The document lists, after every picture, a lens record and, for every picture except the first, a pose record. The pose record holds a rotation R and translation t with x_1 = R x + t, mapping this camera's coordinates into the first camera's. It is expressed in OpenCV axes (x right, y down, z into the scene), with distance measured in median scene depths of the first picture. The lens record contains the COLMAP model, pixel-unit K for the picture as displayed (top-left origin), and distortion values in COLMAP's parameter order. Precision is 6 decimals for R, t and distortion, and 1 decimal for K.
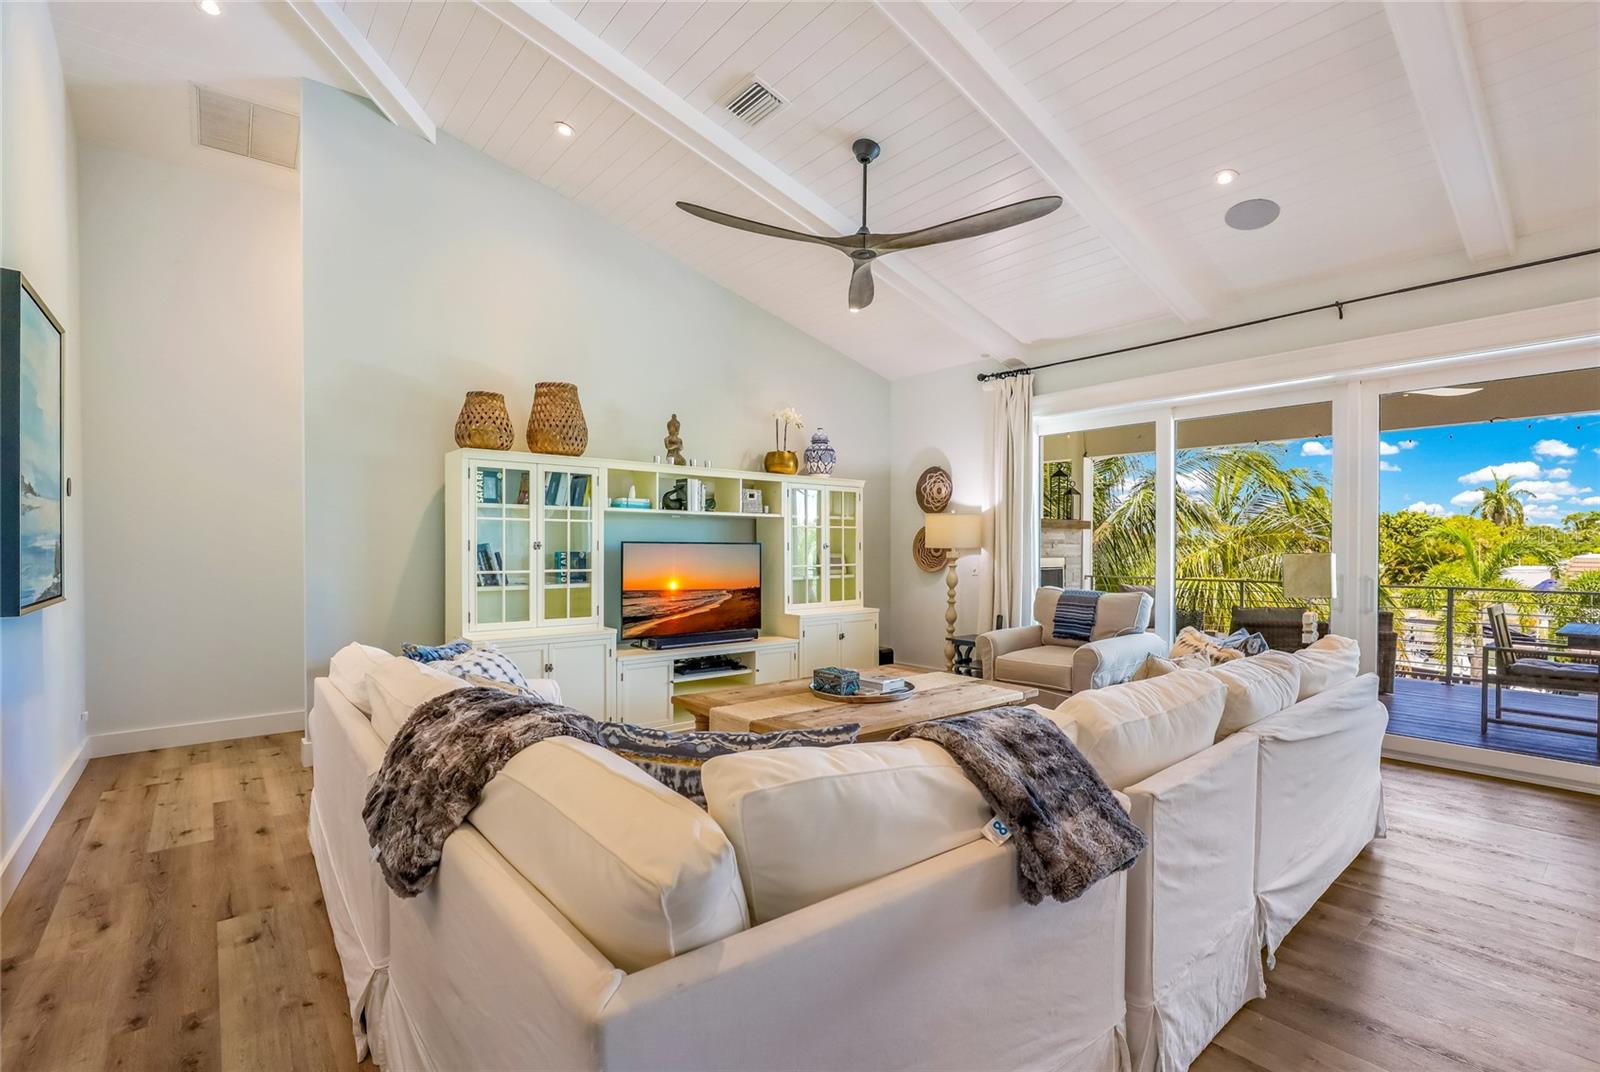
lens RADIAL K [[725.9, 0, 807.8], [0, 725.9, 548.9], [0, 0, 1]] dist [-0.014393, 0.002667]
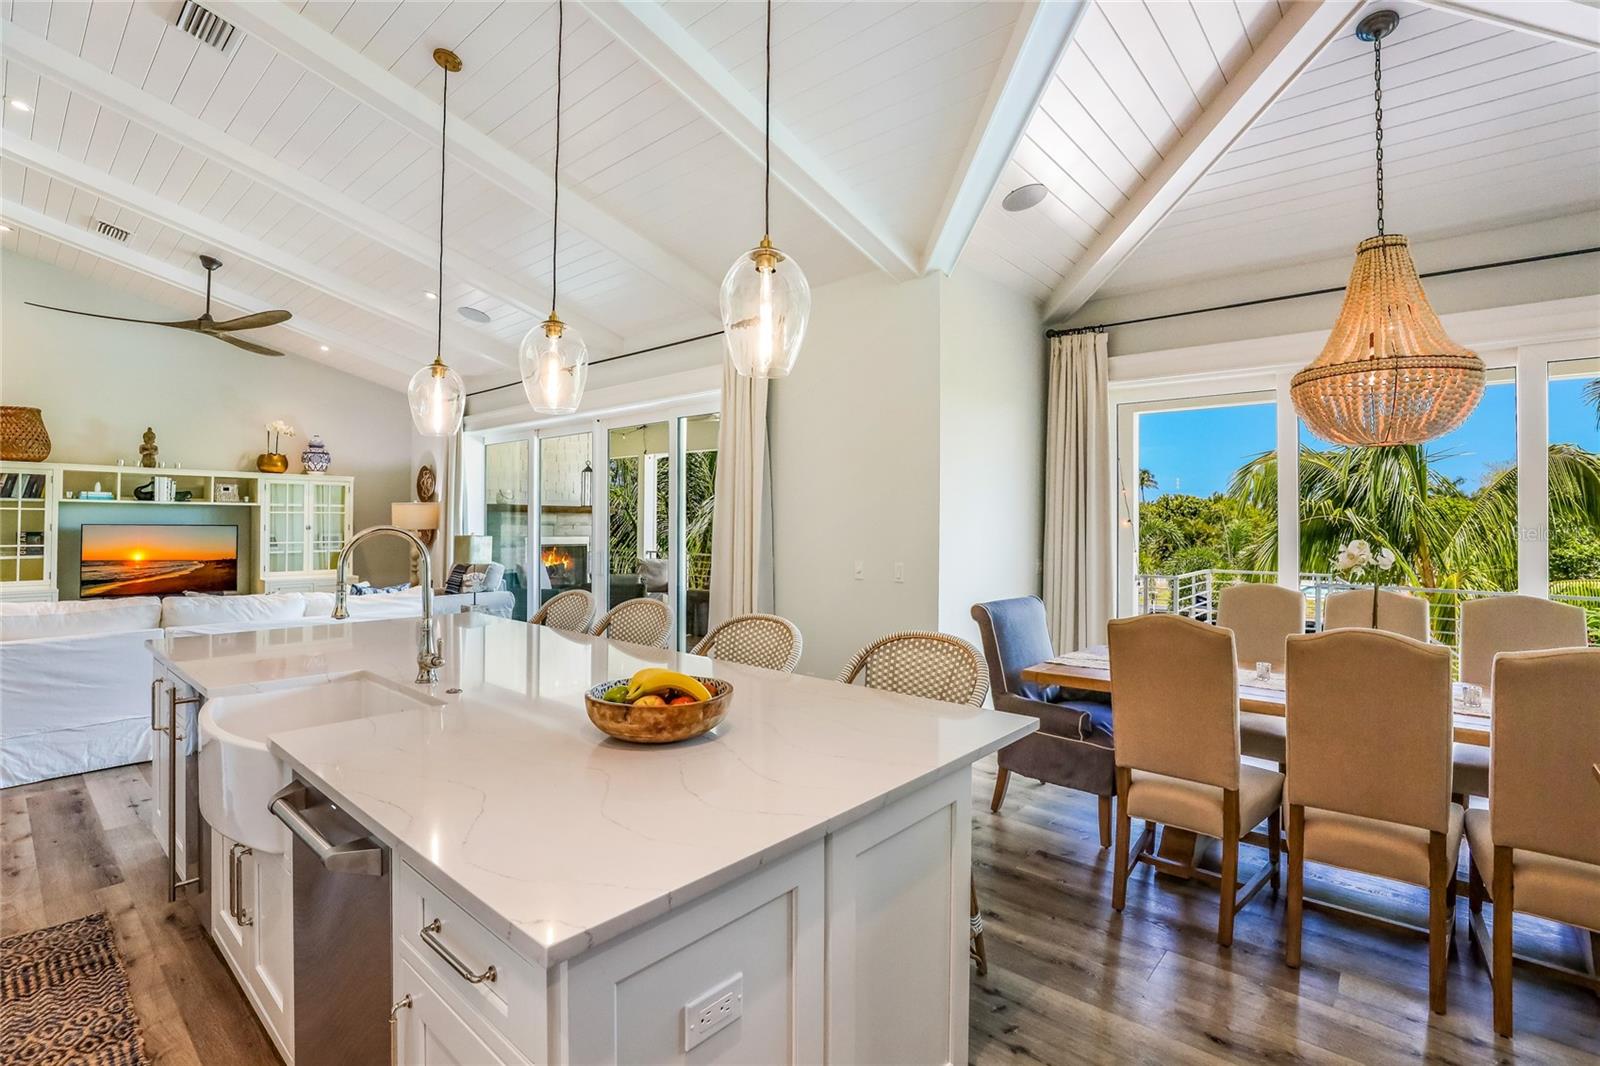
lens RADIAL K [[725.9, 0, 781.3], [0, 725.9, 514.0], [0, 0, 1]] dist [-0.014393, 0.002667]
pose [[0.990668, 0.007149, 0.136110, 0.806614], [-0.005005, 0.999858, -0.016085, -0.013540], [-0.136206, 0.015254, 0.990563, -0.470977]]
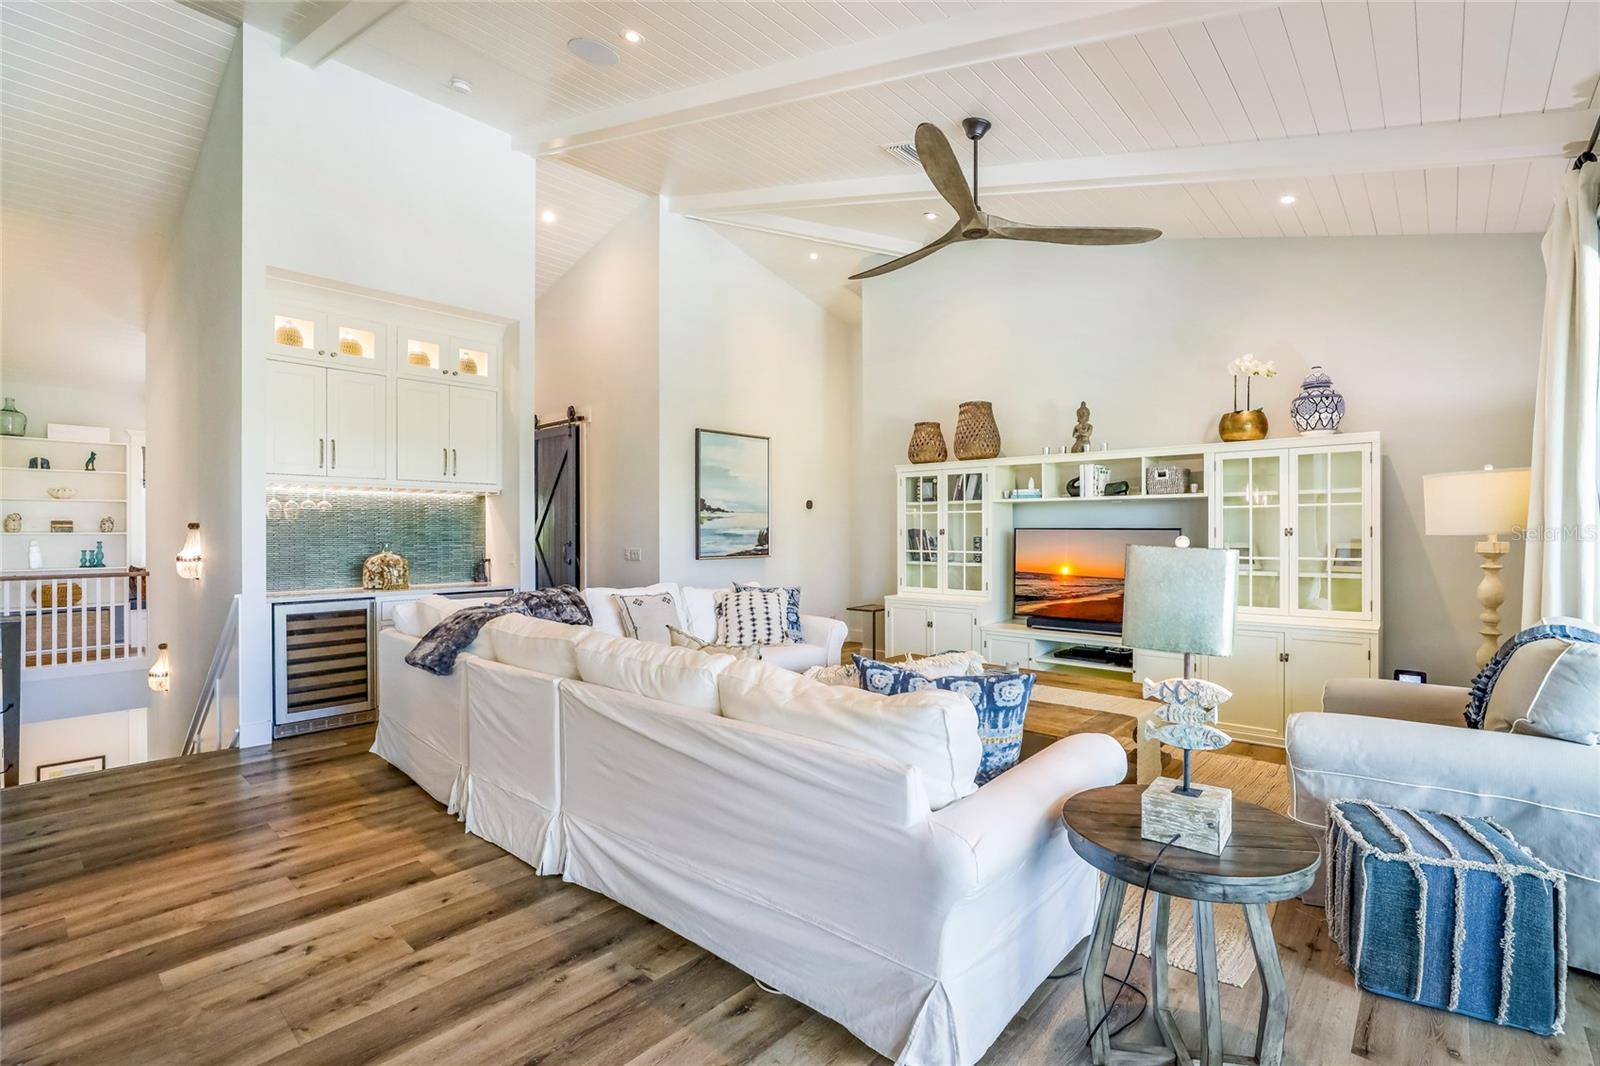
lens RADIAL K [[725.9, 0, 803.5], [0, 725.9, 531.3], [0, 0, 1]] dist [-0.014393, 0.002667]
pose [[0.142658, -0.000142, -0.989772, 0.782602], [-0.000195, 1.000000, -0.000171, -0.005239], [0.989772, 0.000217, 0.142658, 0.485206]]
